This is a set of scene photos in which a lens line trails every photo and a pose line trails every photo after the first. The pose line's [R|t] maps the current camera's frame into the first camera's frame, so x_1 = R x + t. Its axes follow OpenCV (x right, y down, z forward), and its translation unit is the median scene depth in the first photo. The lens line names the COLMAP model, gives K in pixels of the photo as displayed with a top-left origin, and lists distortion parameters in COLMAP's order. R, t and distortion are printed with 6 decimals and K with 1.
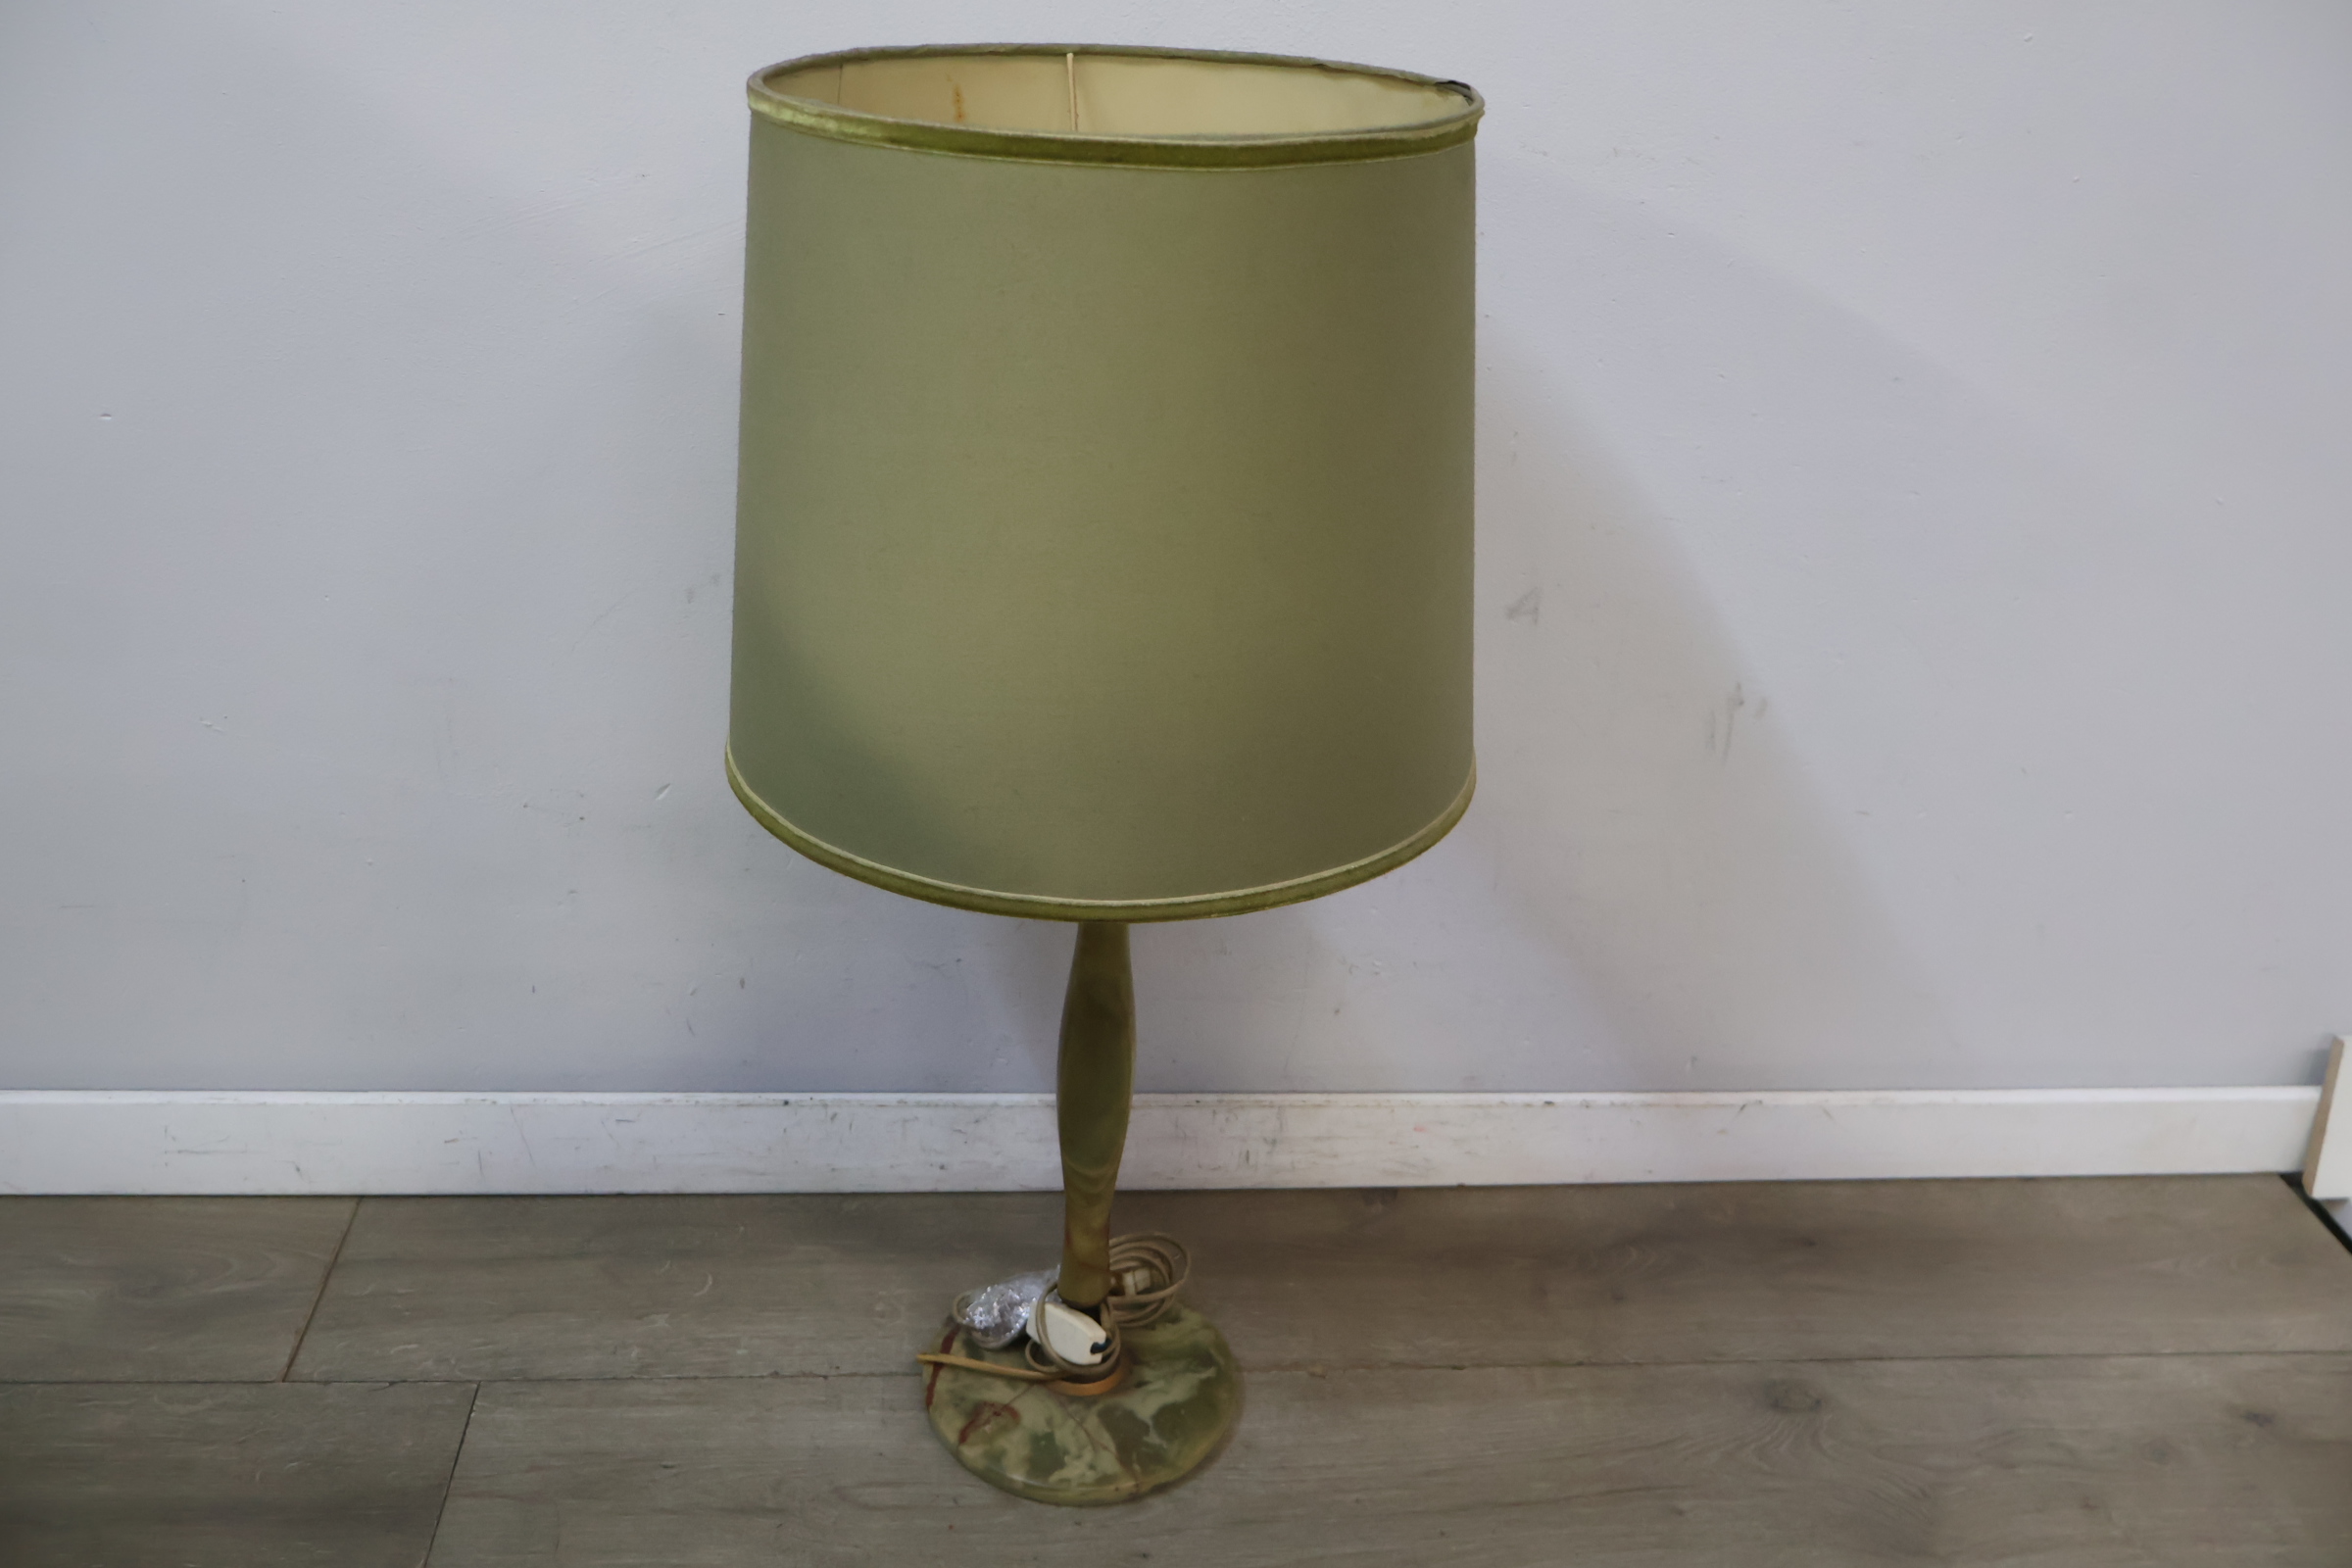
lens RADIAL K [[2036.5, 0, 1169.5], [0, 2036.5, 796.1], [0, 0, 1]] dist [0.003301, 0.028842]
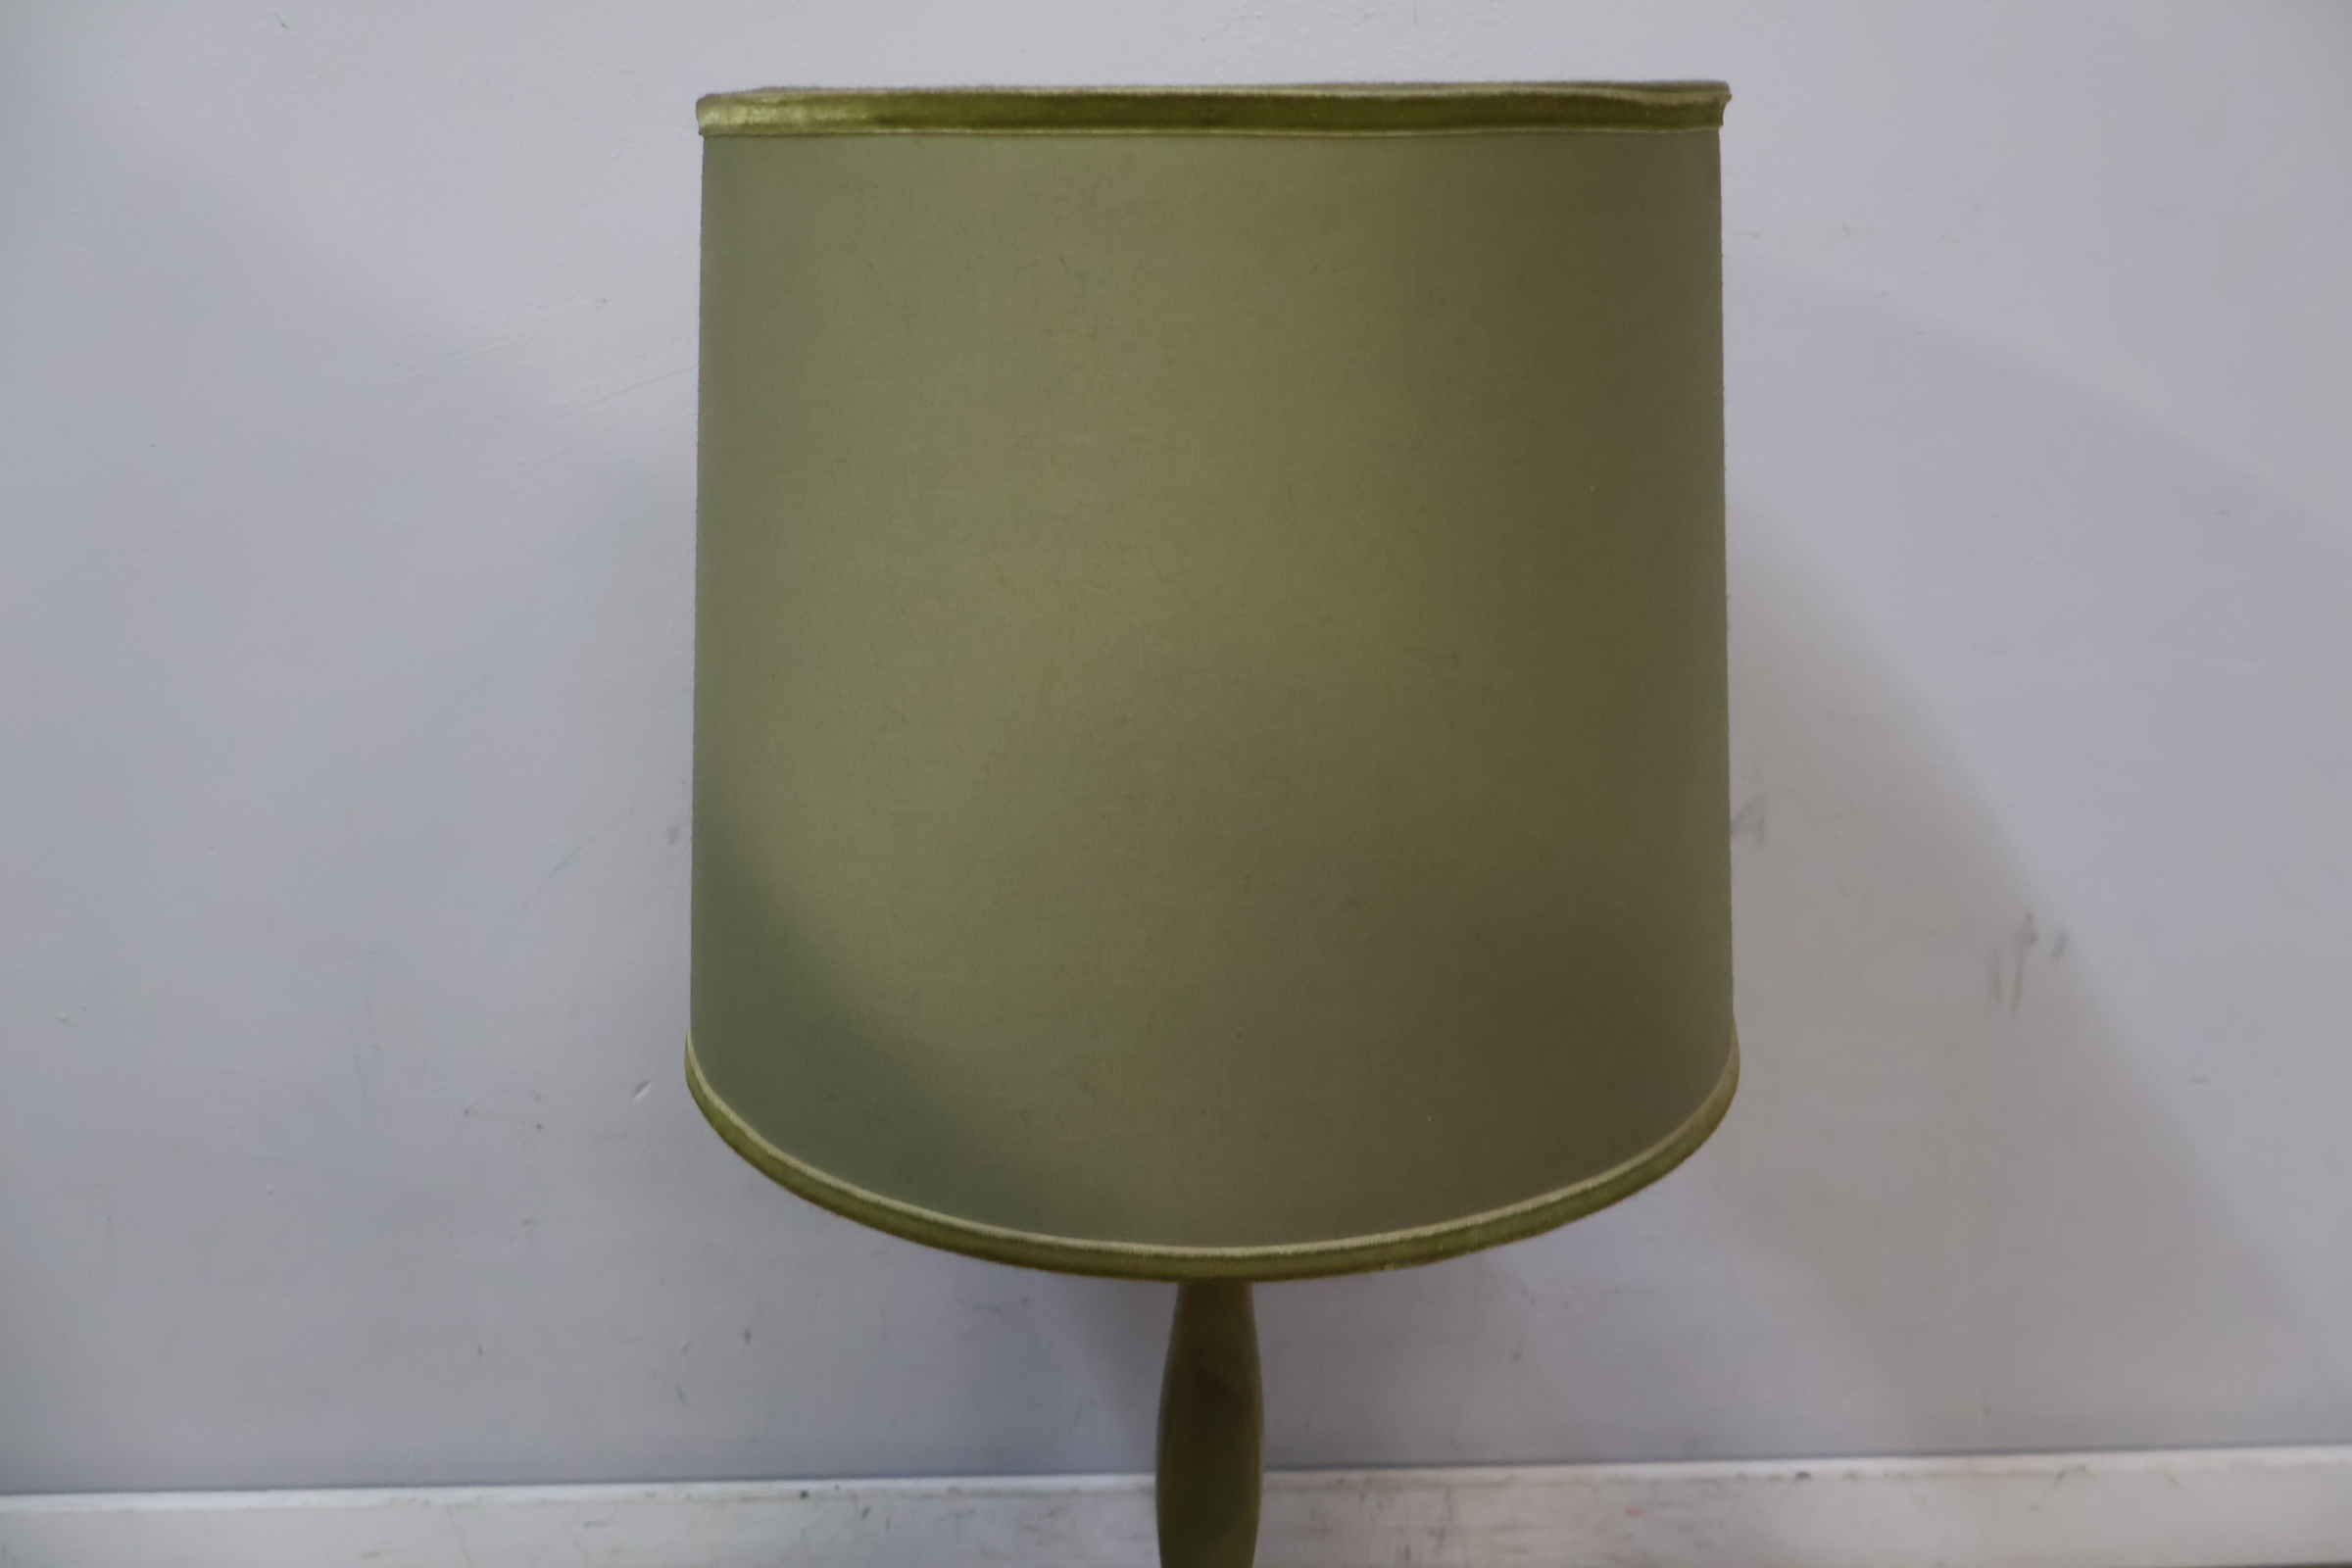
lens RADIAL K [[2054.1, 0, 1176.0], [0, 2054.1, 784.0], [0, 0, 1]] dist [0.007738, 0.011374]
pose [[0.998855, -0.029472, -0.037675, -0.012578], [0.023976, 0.990029, -0.138808, -0.004027], [0.041390, 0.137745, 0.989602, 0.228483]]
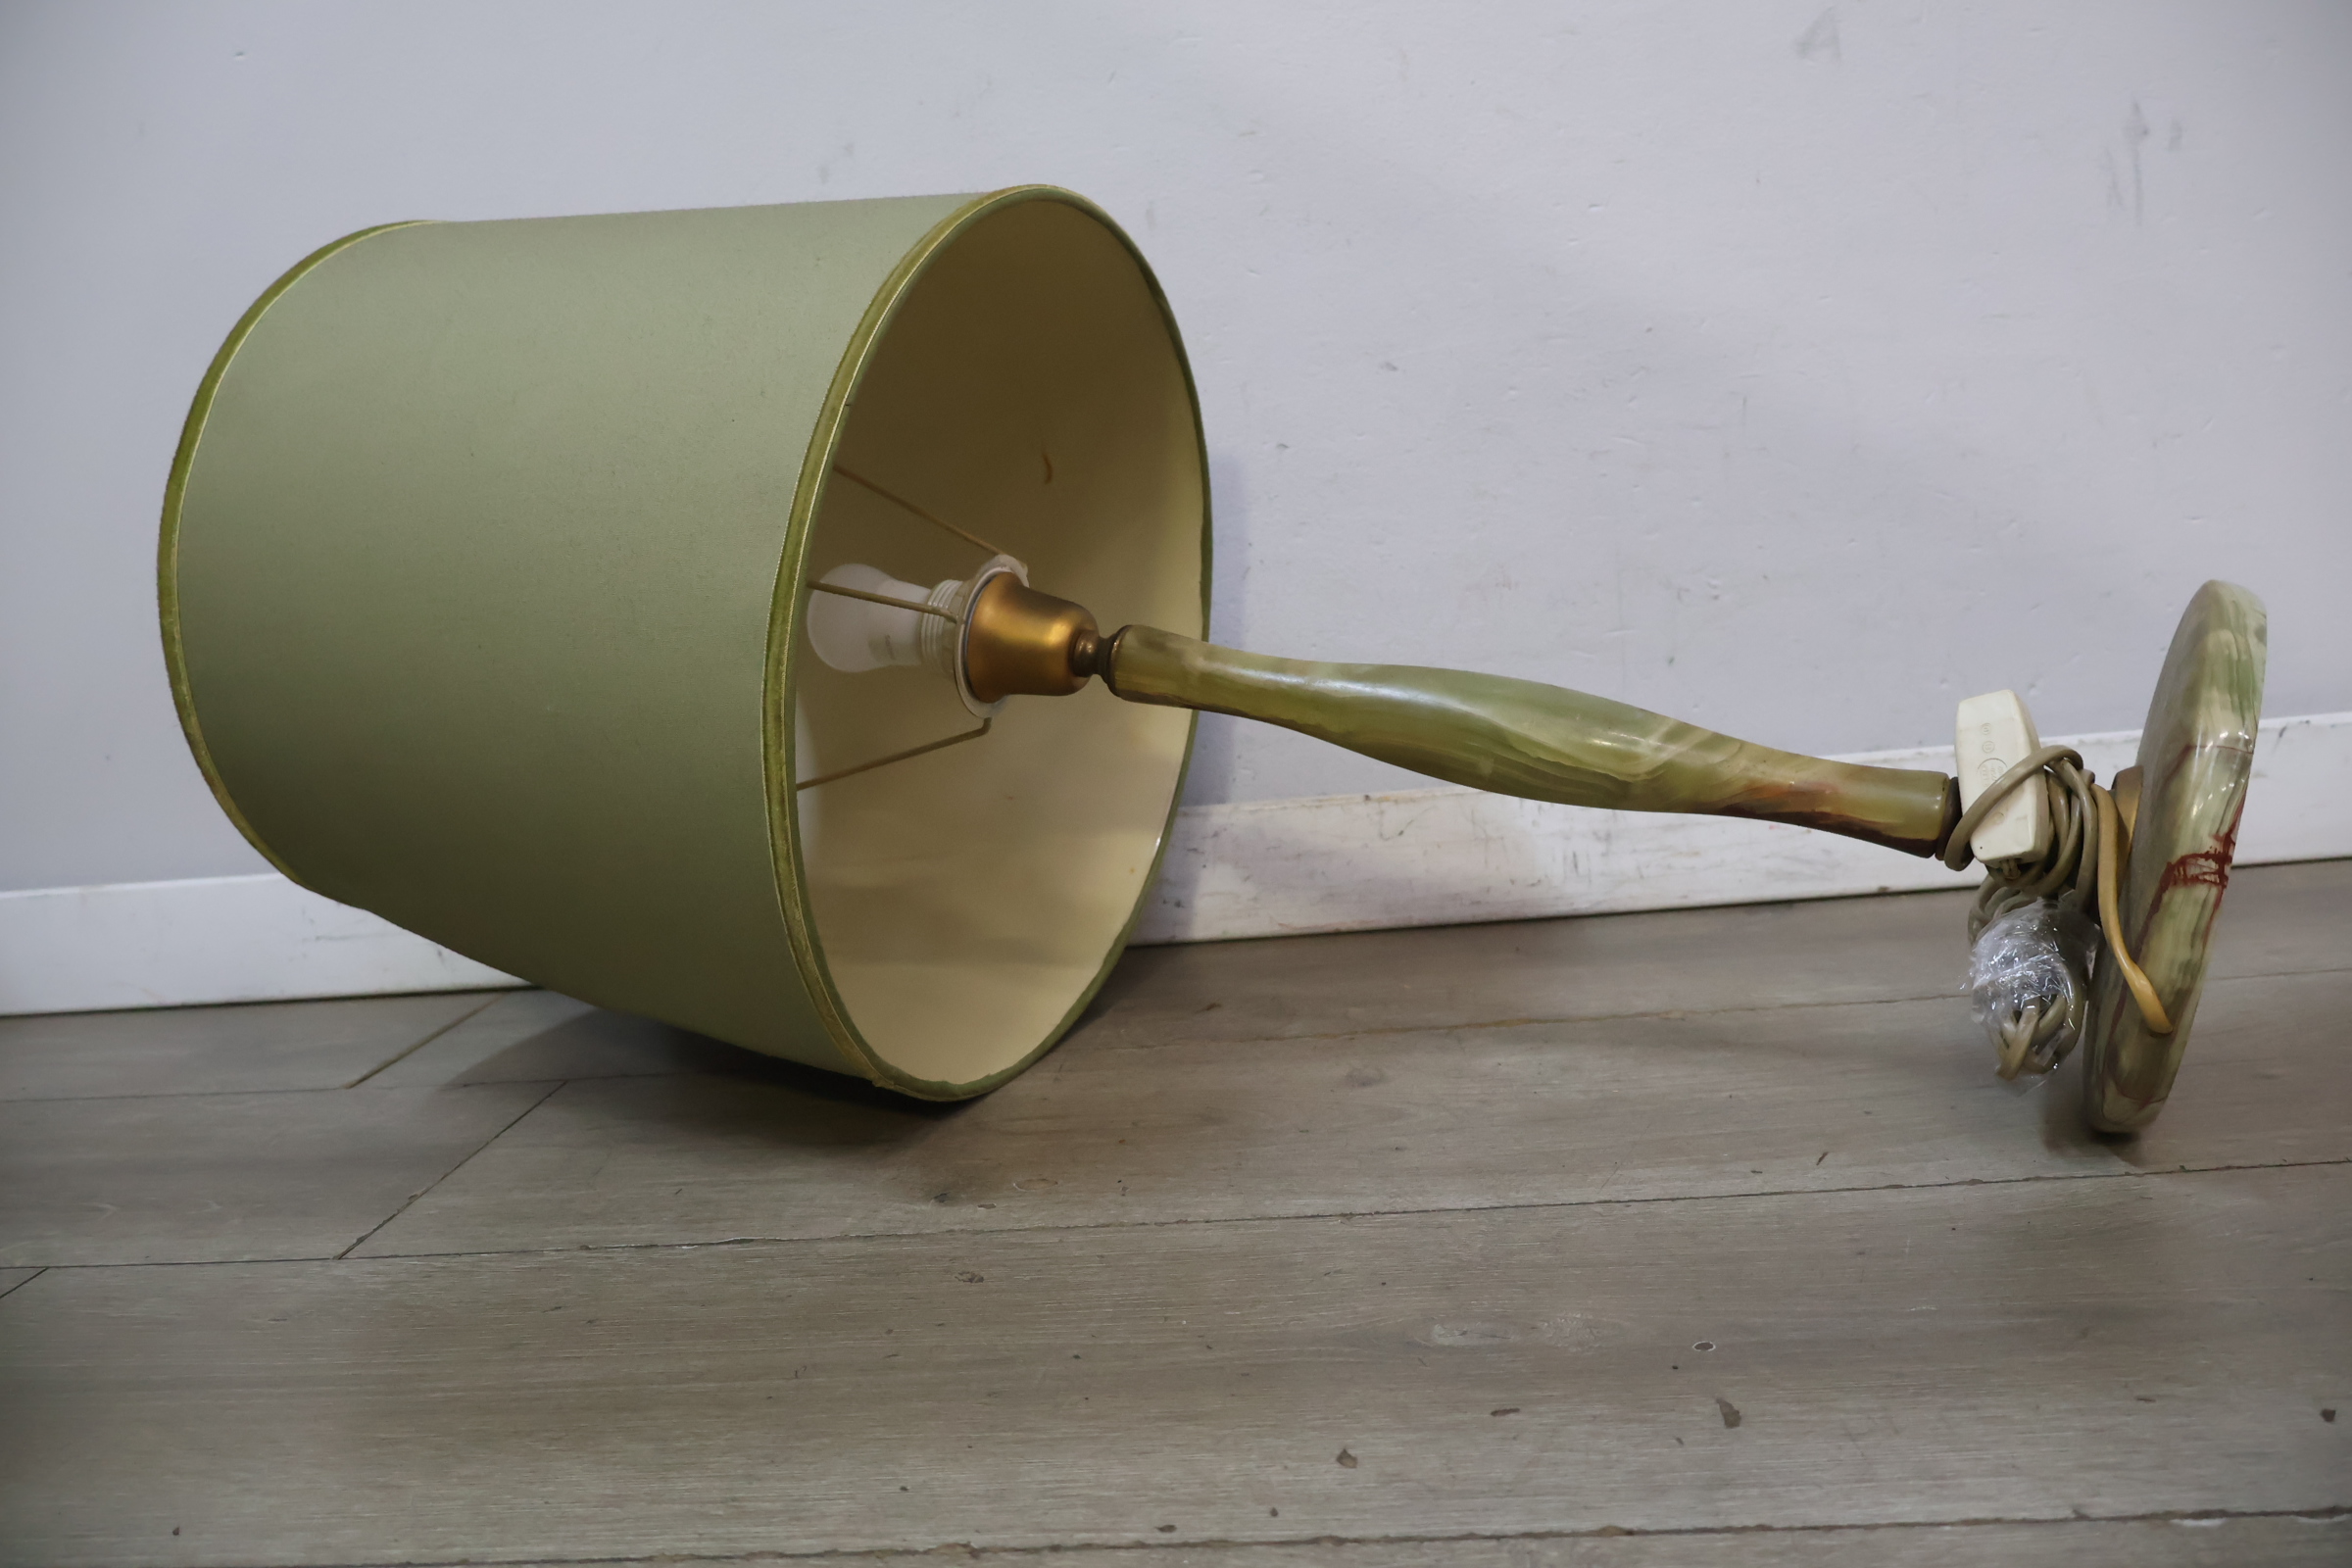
lens RADIAL K [[1945.0, 0, 1166.2], [0, 1945.0, 786.2], [0, 0, 1]] dist [-0.000885, -0.010122]
pose [[0.966021, -0.121055, -0.228363, 0.069816], [0.046262, 0.950250, -0.308033, 0.425819], [0.254291, 0.287002, 0.923562, 0.338556]]
